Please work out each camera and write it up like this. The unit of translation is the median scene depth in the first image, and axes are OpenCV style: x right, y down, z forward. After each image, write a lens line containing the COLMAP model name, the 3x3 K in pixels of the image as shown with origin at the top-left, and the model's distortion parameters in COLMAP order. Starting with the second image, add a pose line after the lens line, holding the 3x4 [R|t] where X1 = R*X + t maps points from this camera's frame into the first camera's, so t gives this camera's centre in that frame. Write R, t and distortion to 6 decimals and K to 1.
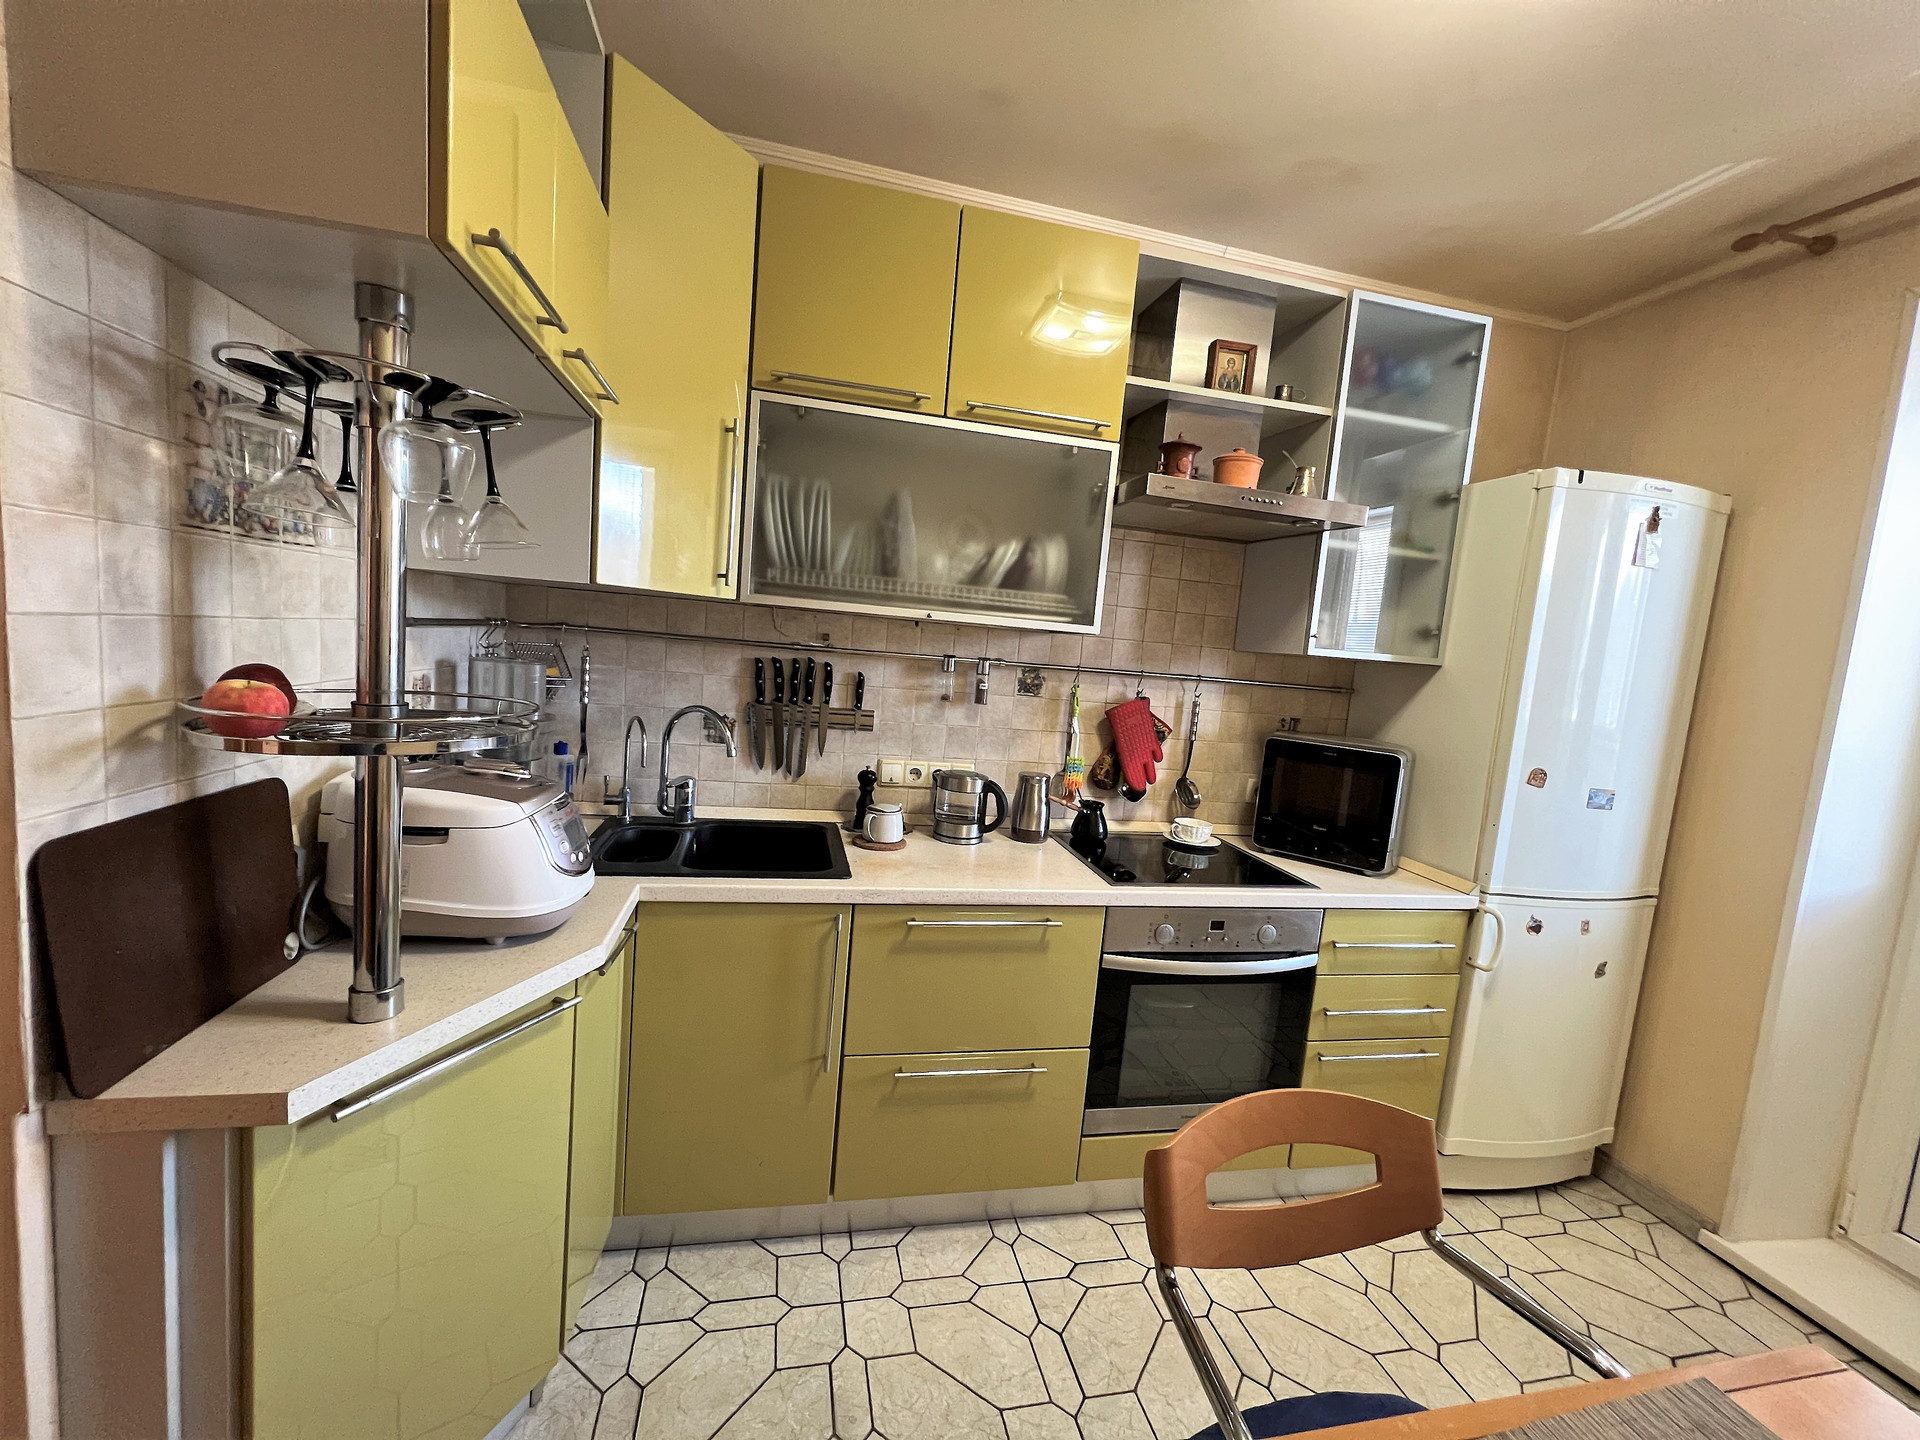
lens RADIAL K [[766.3, 0, 953.7], [0, 766.3, 722.7], [0, 0, 1]] dist [-0.002090, 0.000957]
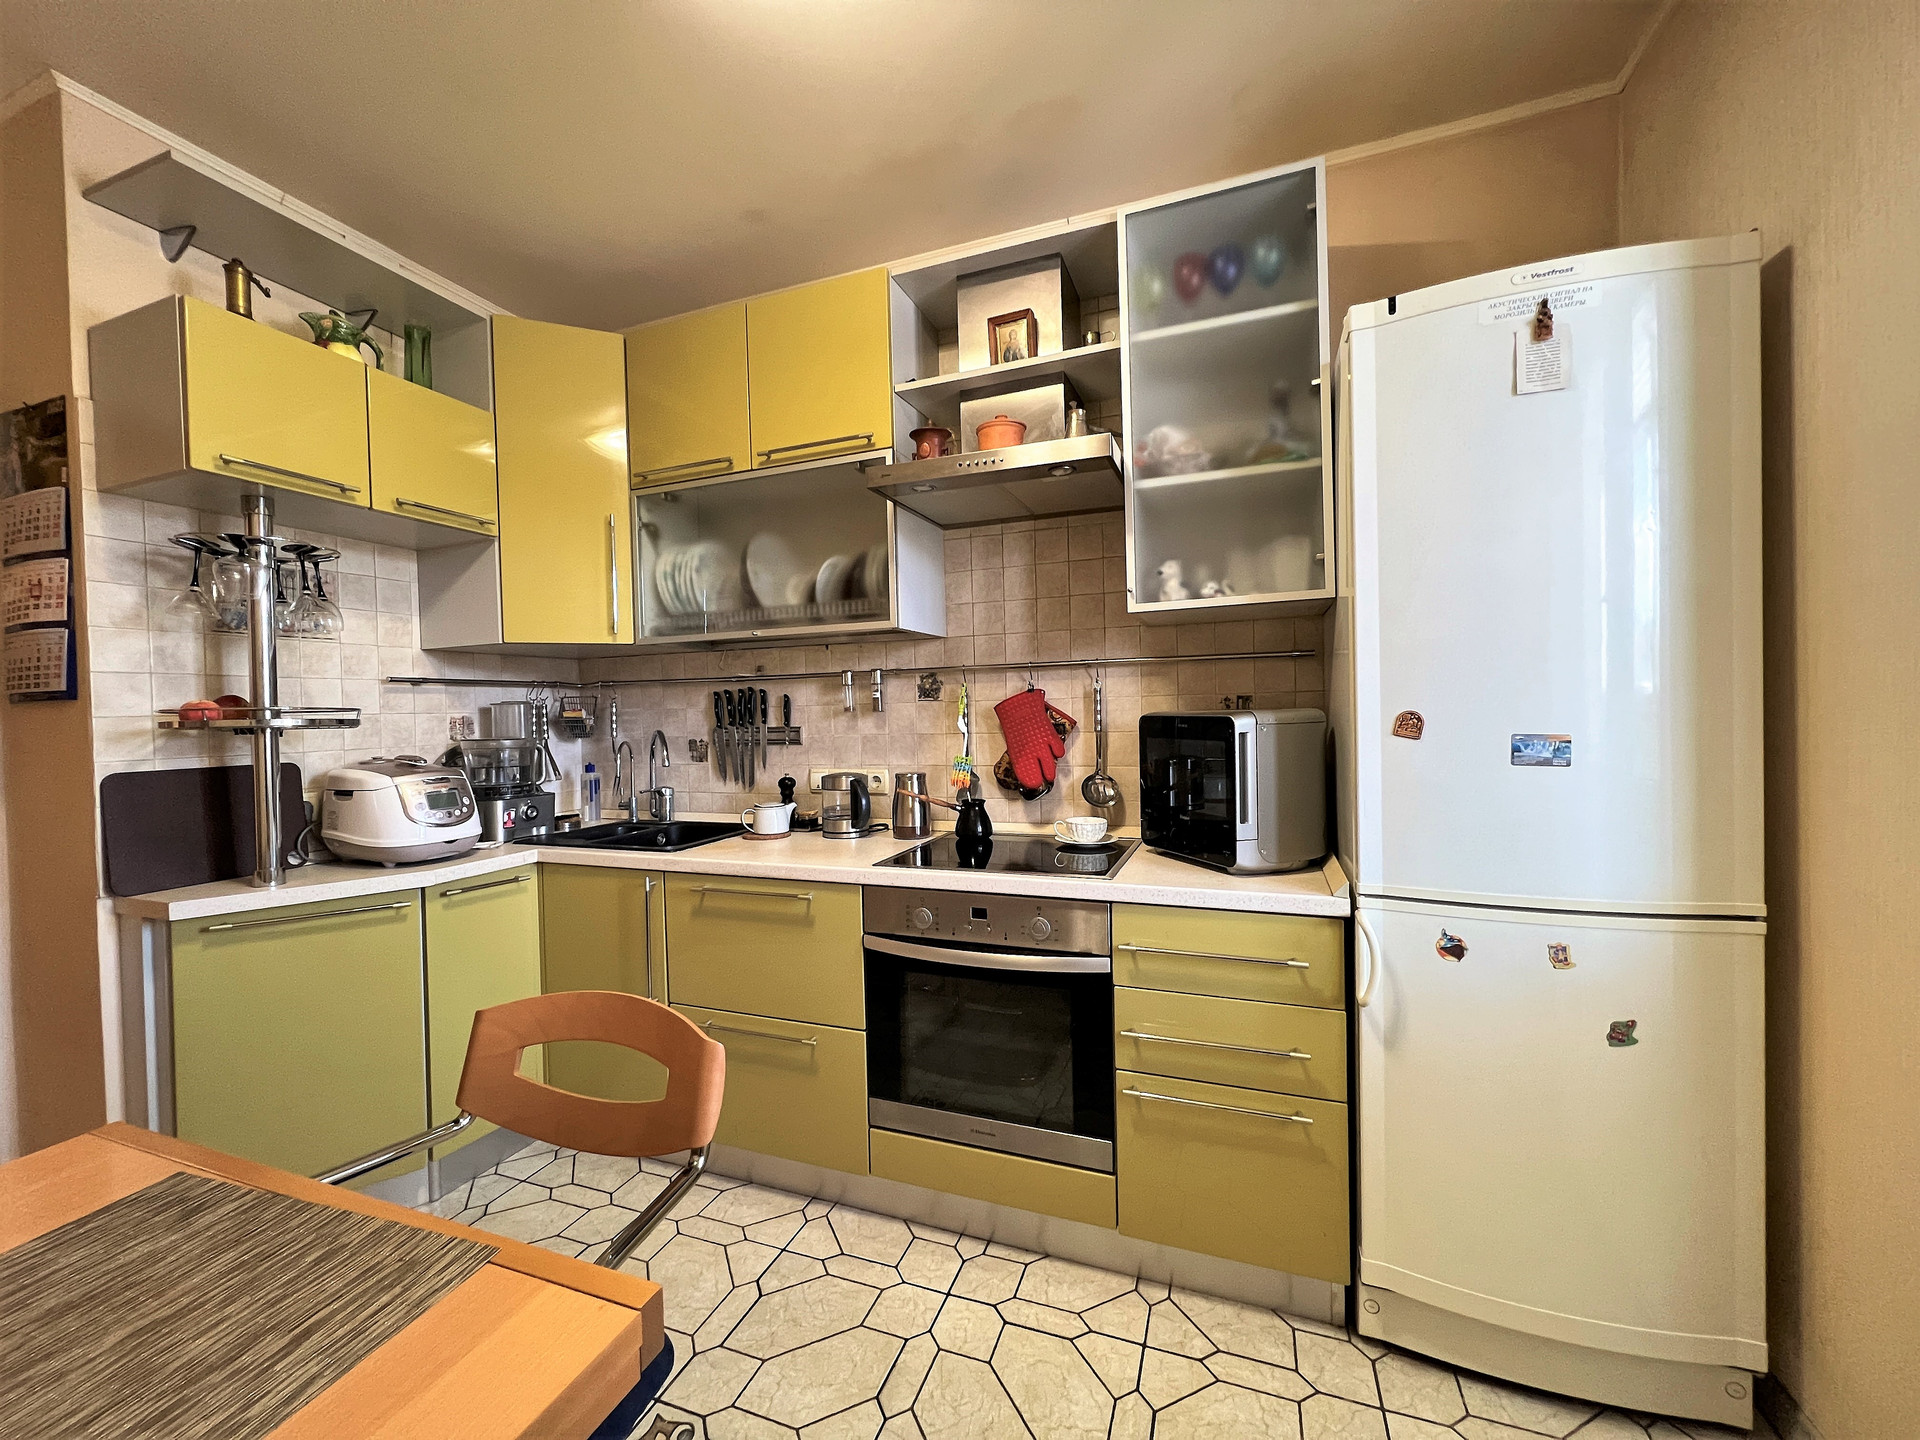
lens RADIAL K [[766.3, 0, 953.7], [0, 766.3, 722.7], [0, 0, 1]] dist [-0.002090, 0.000957]
pose [[0.831418, -0.095566, -0.547367, 0.763963], [0.035645, 0.992243, -0.119095, 0.131860], [0.554503, 0.079507, 0.828375, 0.181857]]
